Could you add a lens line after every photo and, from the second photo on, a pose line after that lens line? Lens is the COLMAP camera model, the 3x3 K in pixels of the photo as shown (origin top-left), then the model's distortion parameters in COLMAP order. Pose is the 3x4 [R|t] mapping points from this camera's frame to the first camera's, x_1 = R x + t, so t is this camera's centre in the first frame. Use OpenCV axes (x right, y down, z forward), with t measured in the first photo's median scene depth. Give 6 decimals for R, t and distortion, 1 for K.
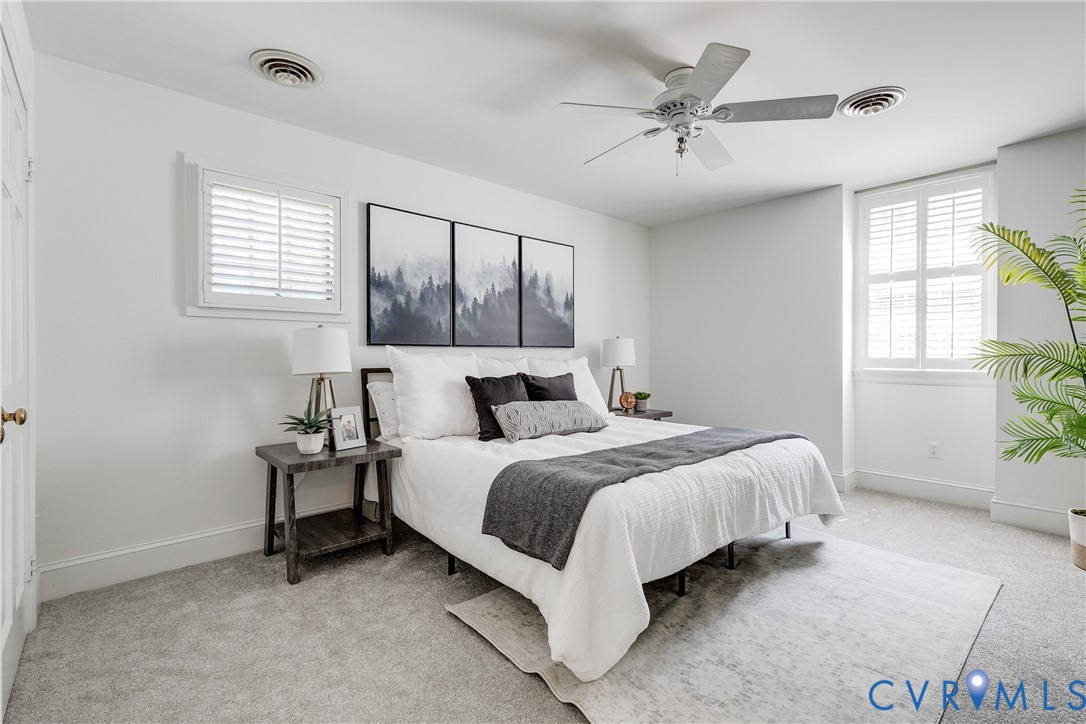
lens RADIAL K [[494.7, 0, 538.2], [0, 494.7, 359.4], [0, 0, 1]] dist [-0.000080, -0.000155]
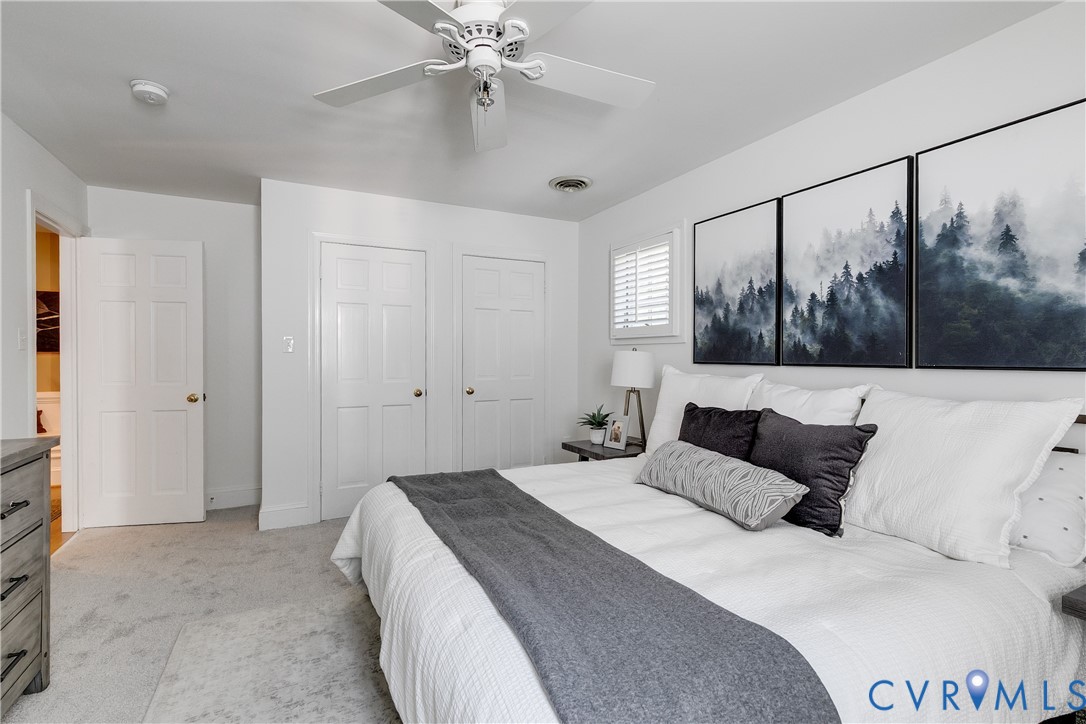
lens RADIAL K [[494.7, 0, 537.6], [0, 494.7, 357.1], [0, 0, 1]] dist [-0.000080, -0.000155]
pose [[-0.269085, 0.007251, -0.963089, 0.649984], [-0.007012, 0.999930, 0.009487, -0.044192], [0.963091, 0.009306, -0.269016, 0.862951]]
